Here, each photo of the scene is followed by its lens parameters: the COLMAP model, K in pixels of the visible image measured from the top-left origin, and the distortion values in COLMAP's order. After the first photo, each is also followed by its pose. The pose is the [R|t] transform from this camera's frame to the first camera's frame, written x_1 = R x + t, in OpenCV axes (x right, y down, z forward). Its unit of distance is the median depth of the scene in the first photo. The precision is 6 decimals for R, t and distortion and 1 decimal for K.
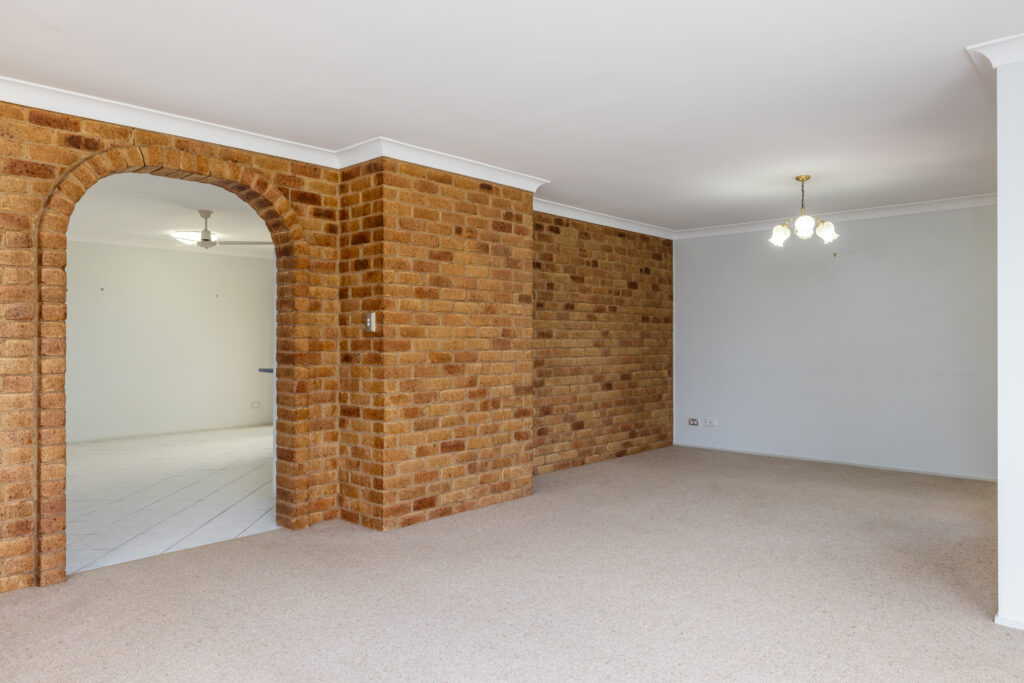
lens RADIAL K [[686.7, 0, 512.0], [0, 686.7, 341.5], [0, 0, 1]] dist [0.000752, 0.000108]
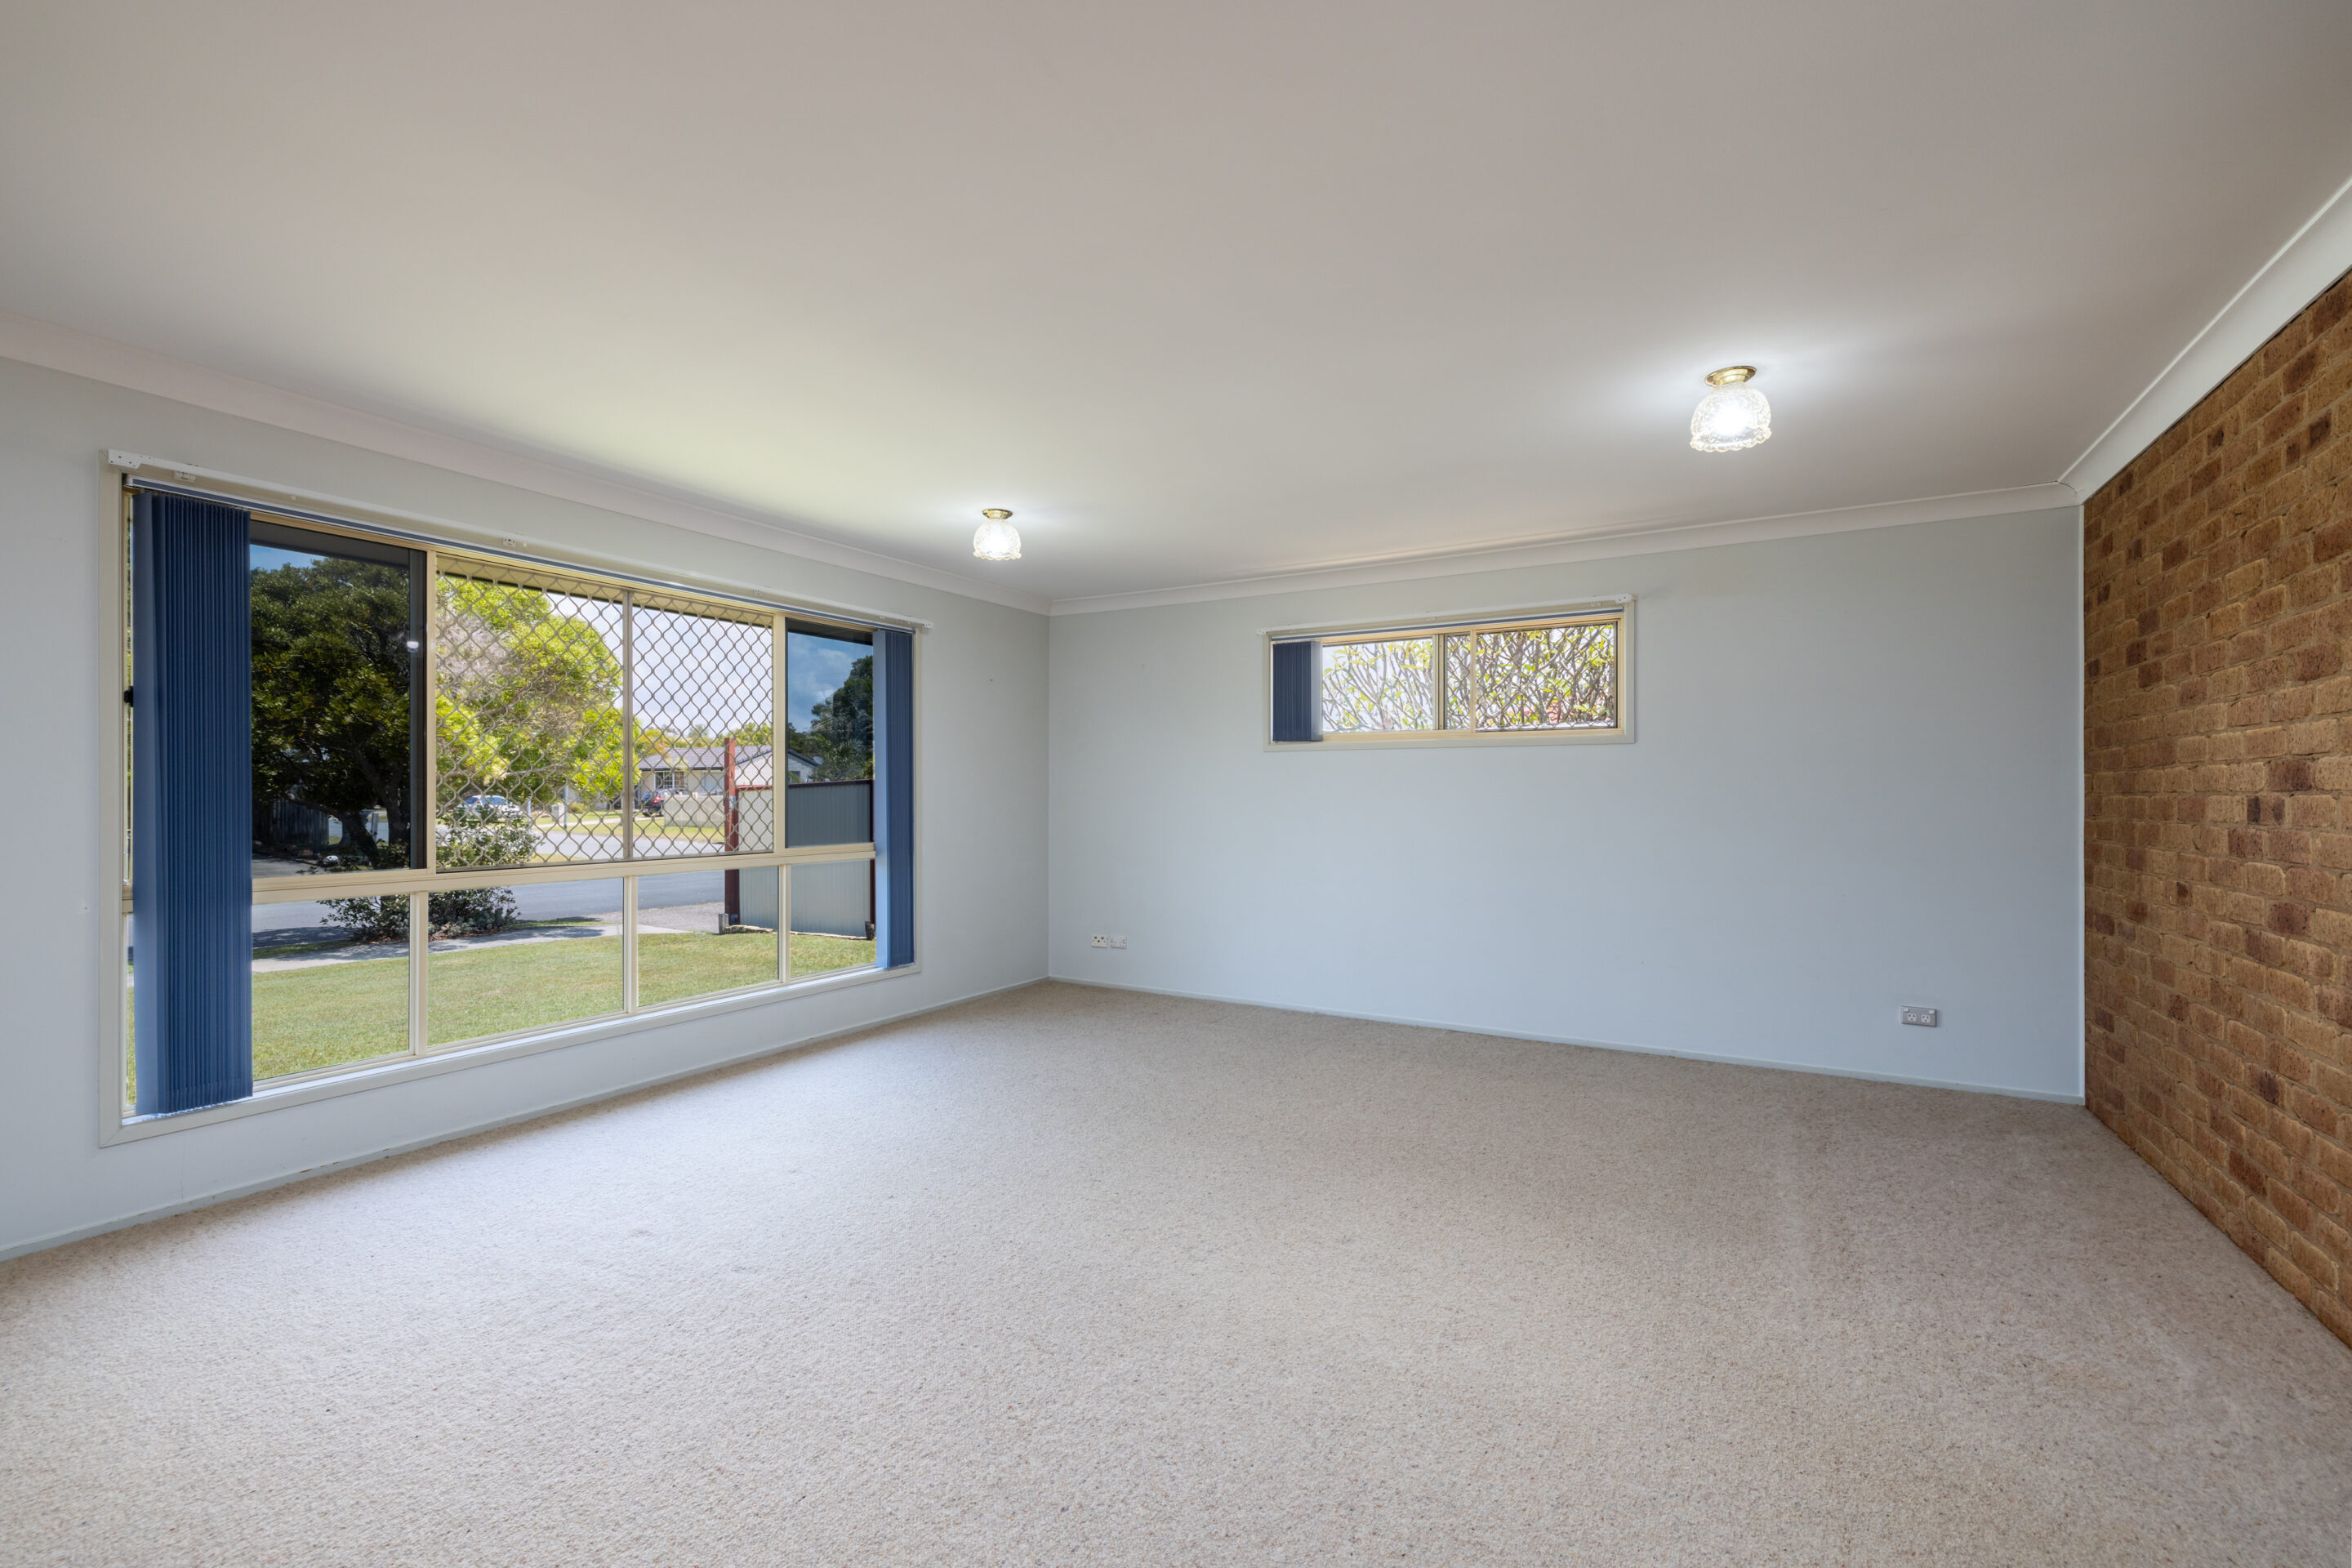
lens RADIAL K [[991.6, 0, 1162.0], [0, 991.6, 787.6], [0, 0, 1]] dist [0.002627, 0.000060]
pose [[-0.980025, 0.000767, -0.198874, 0.022551], [0.001329, 0.999995, -0.002692, -0.003993], [0.198871, -0.002903, -0.980021, 1.253989]]
